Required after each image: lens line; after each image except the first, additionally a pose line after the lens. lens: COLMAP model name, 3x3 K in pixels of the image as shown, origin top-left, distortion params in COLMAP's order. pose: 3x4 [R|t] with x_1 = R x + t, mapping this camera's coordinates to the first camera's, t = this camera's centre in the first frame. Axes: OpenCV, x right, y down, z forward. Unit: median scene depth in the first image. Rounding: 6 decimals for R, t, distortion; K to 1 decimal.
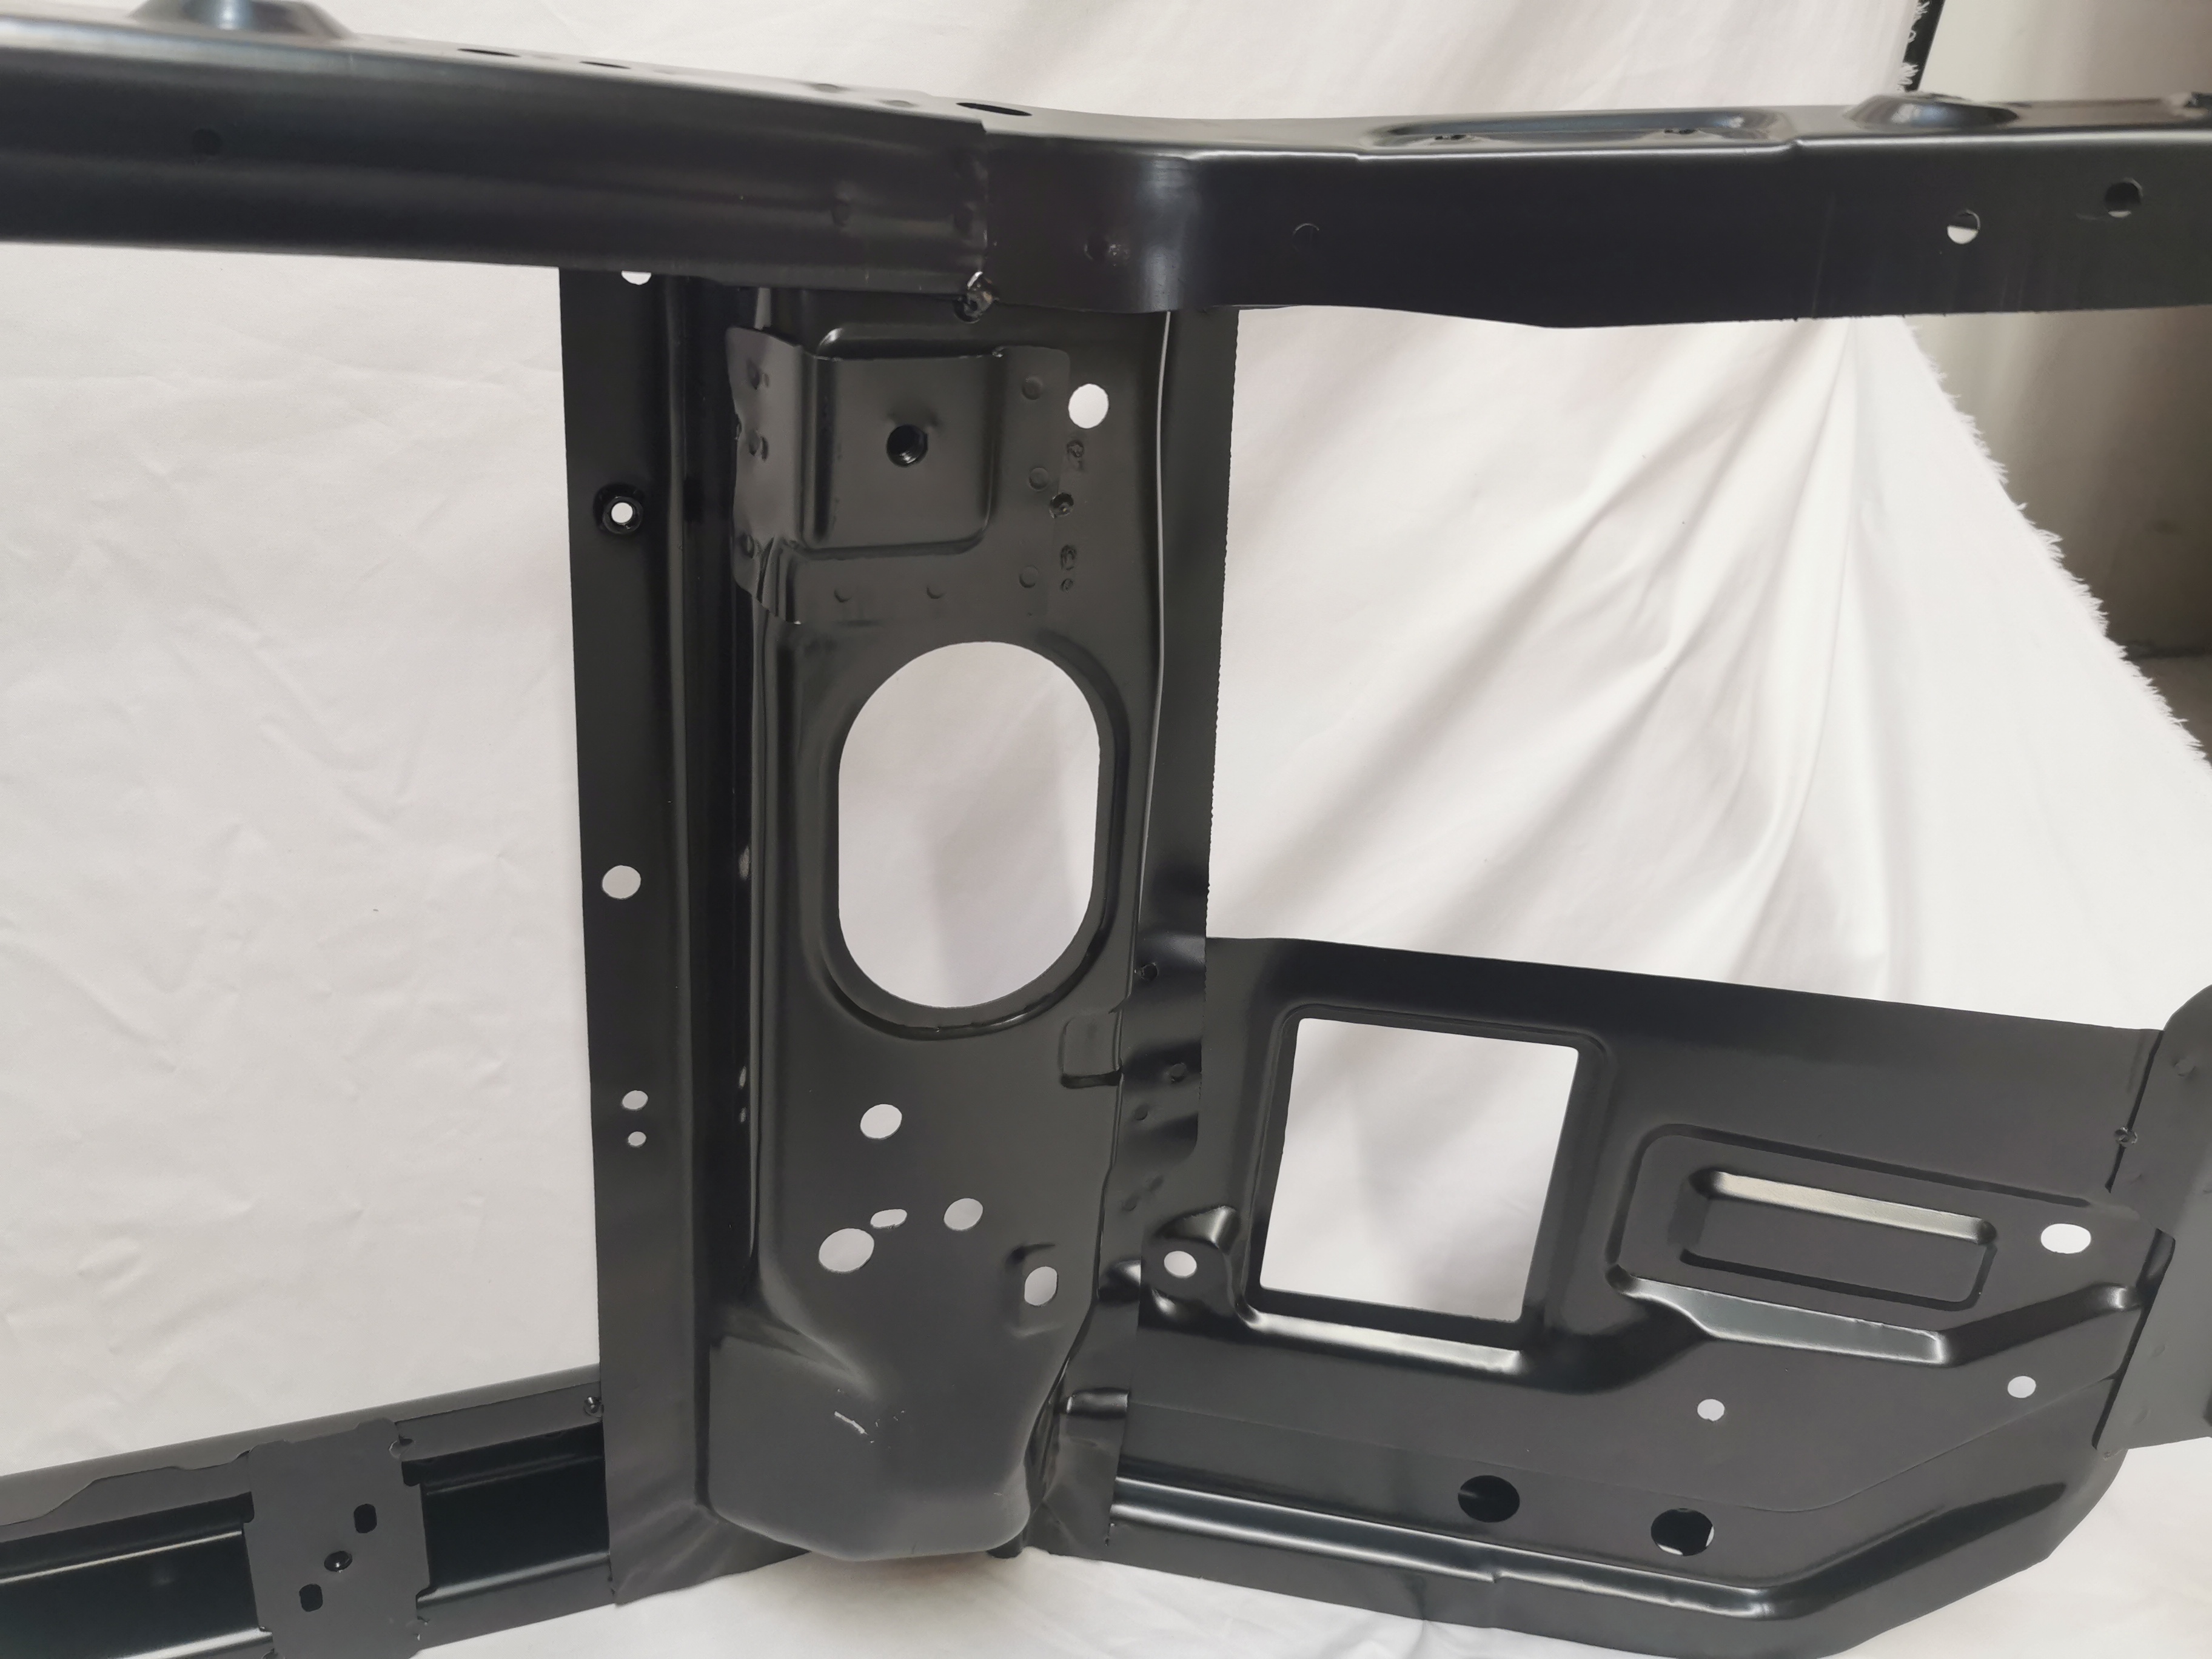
lens RADIAL K [[1739.1, 0, 1088.0], [0, 1739.1, 835.5], [0, 0, 1]] dist [0.005882, 0.004246]
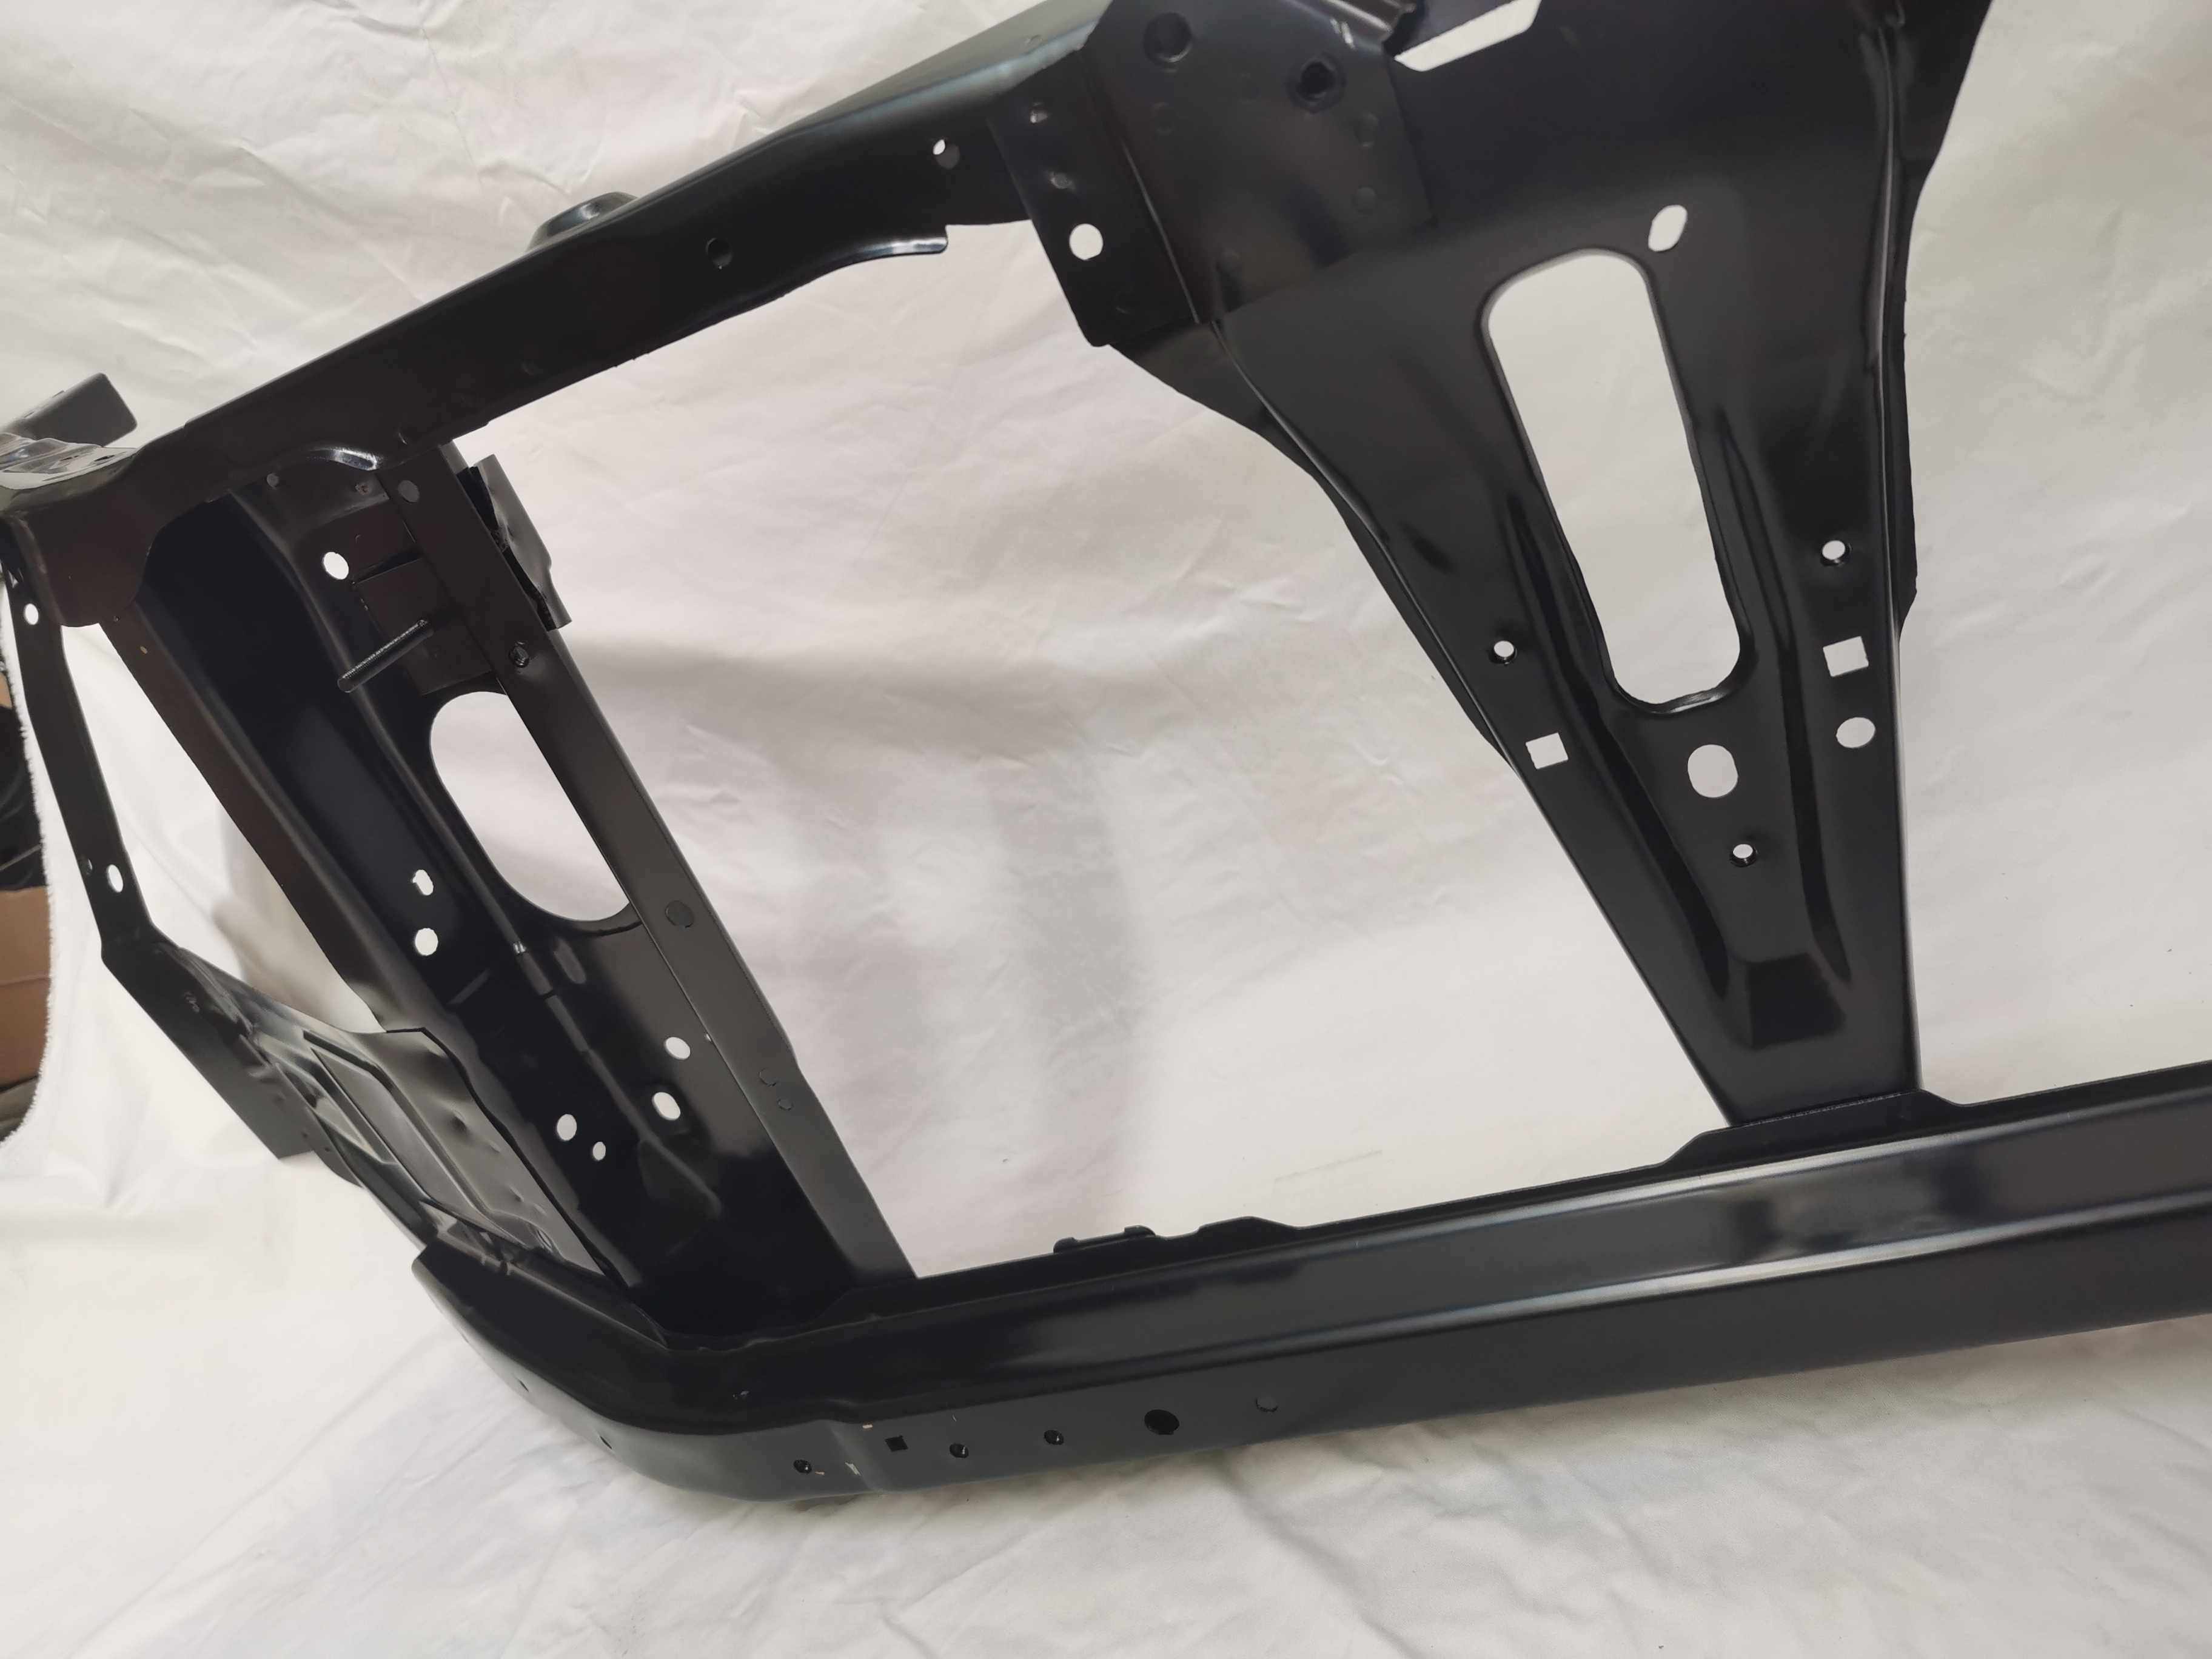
lens RADIAL K [[1721.8, 0, 1096.0], [0, 1721.8, 858.2], [0, 0, 1]] dist [-0.004431, -0.006626]
pose [[0.766305, -0.155906, -0.623274, -0.357642], [0.276163, 0.955848, 0.100441, 0.111868], [0.580095, -0.249093, 0.775527, -0.543628]]
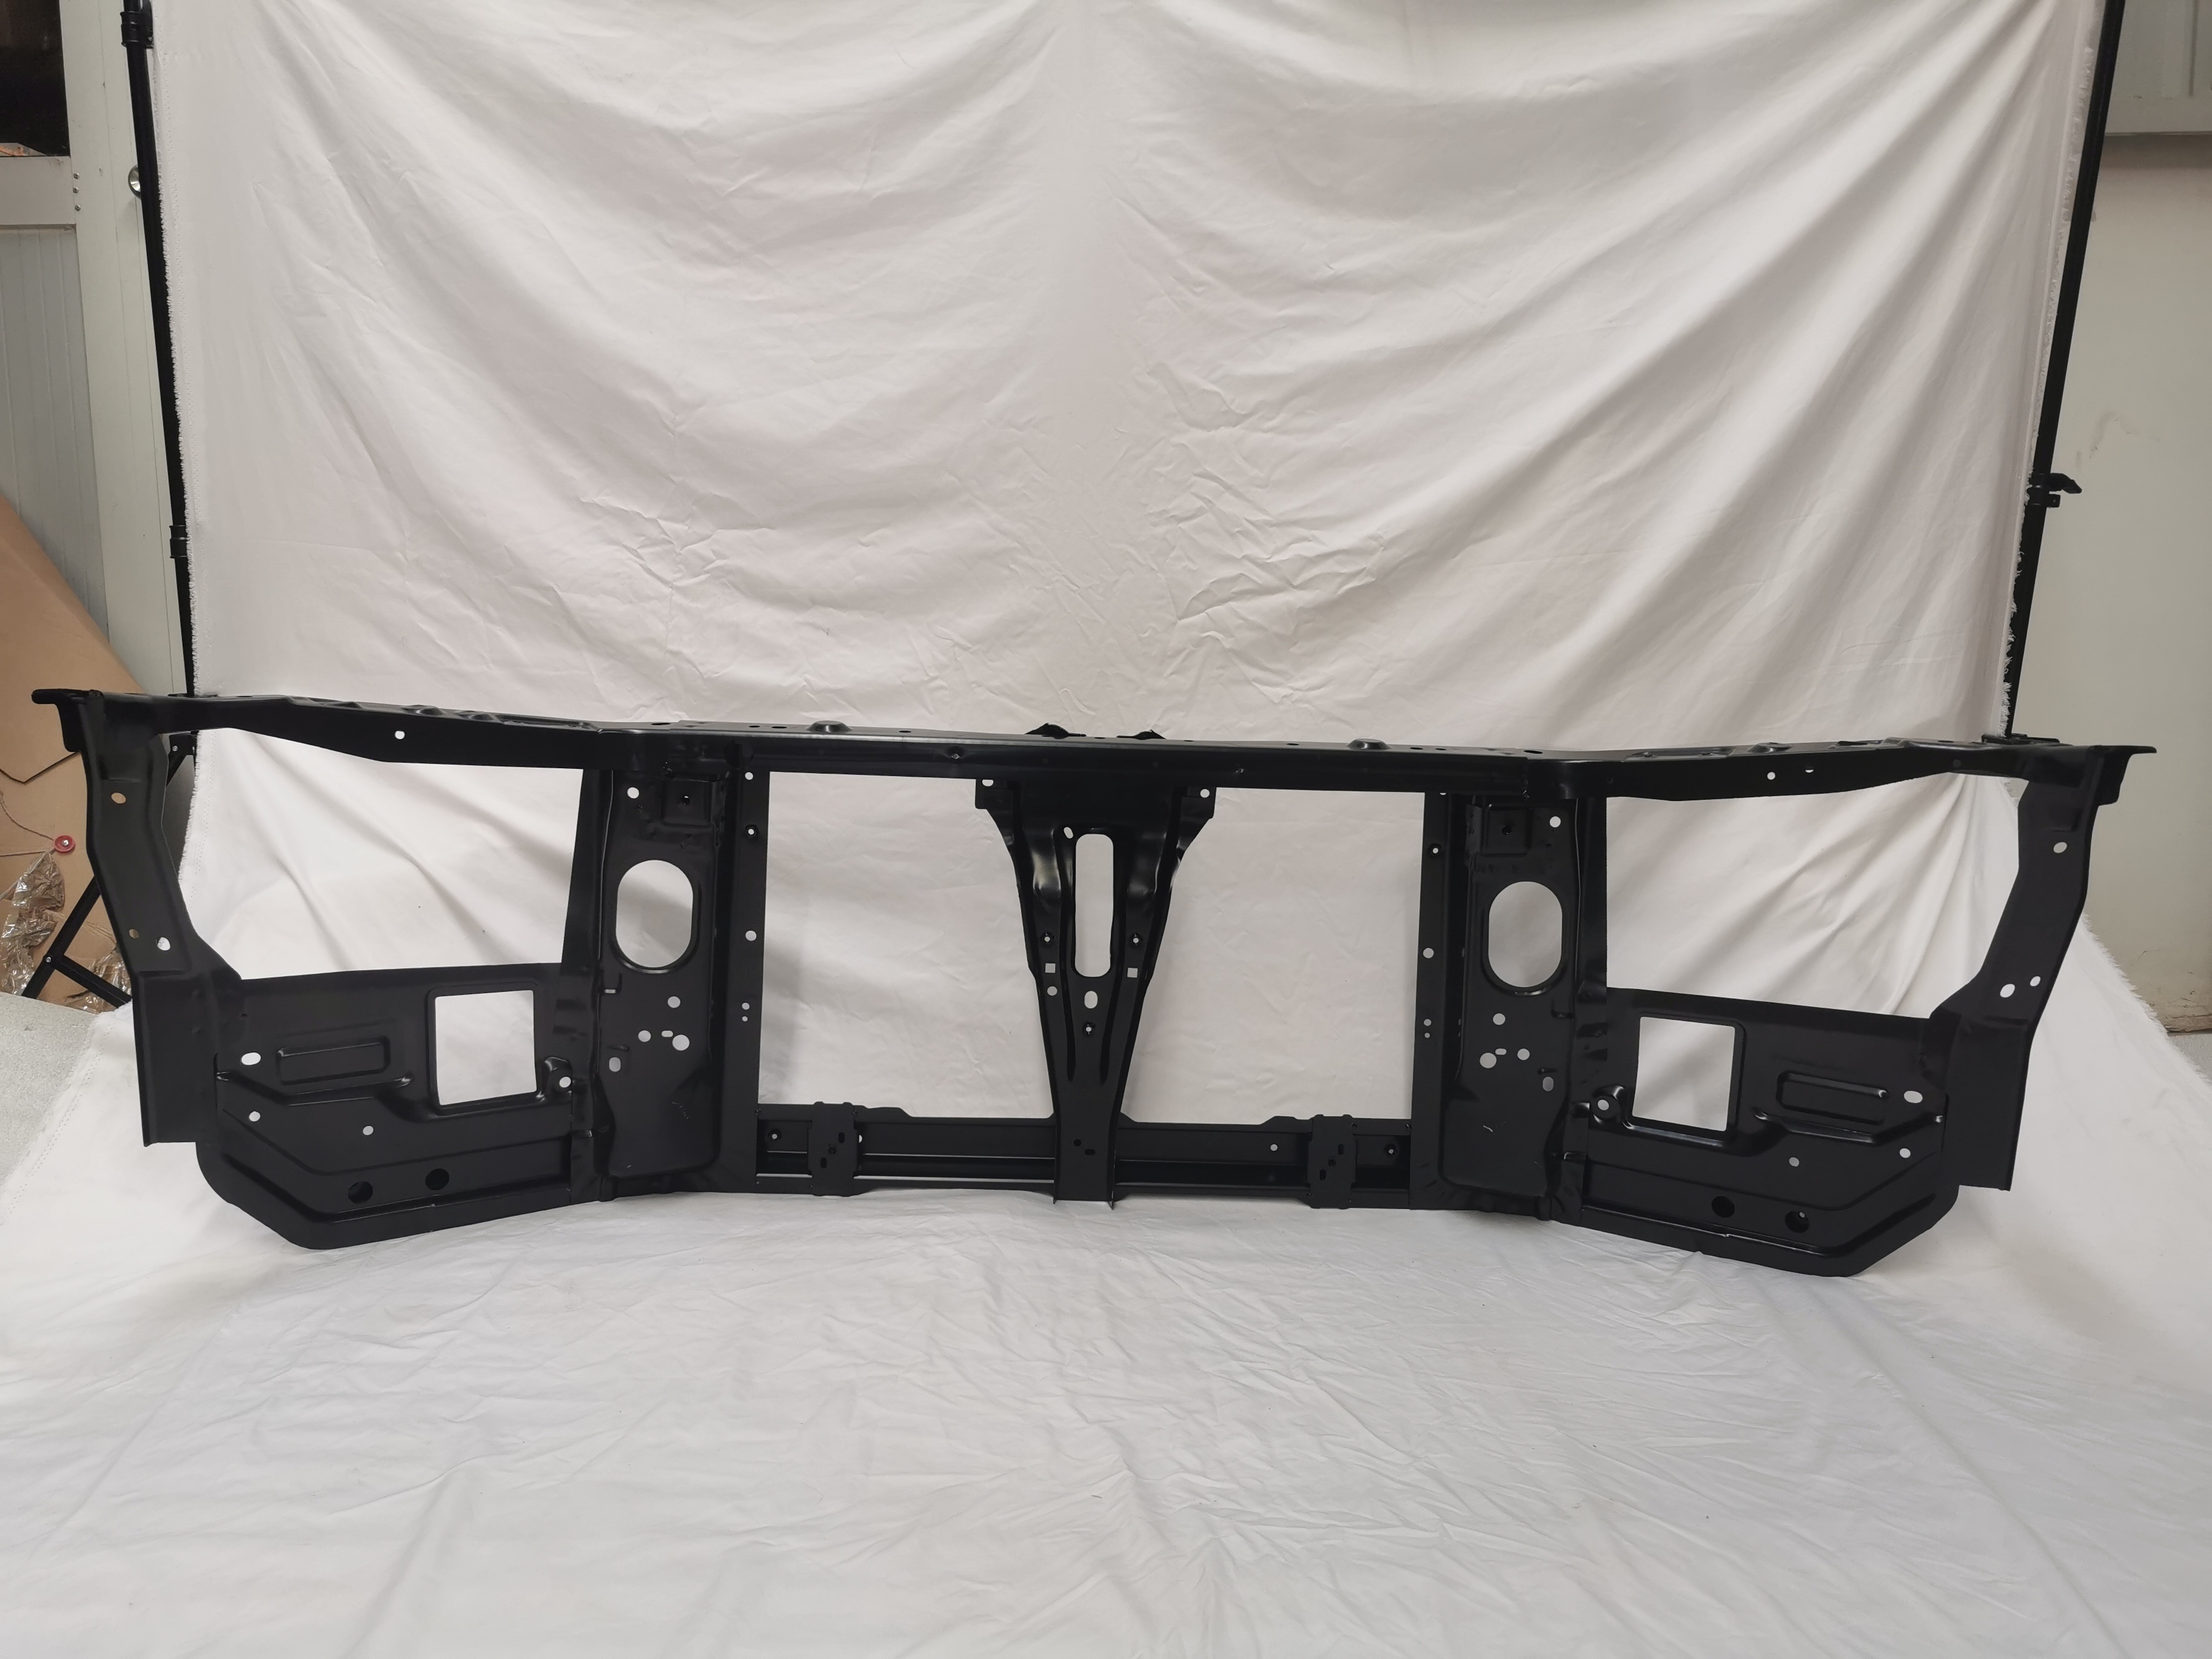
lens RADIAL K [[1739.1, 0, 1088.0], [0, 1739.1, 835.5], [0, 0, 1]] dist [0.005882, 0.004246]
pose [[0.923847, -0.012469, -0.382559, 0.407295], [-0.091884, 0.963019, -0.253282, 0.677662], [0.371570, 0.269145, 0.888536, -2.228786]]
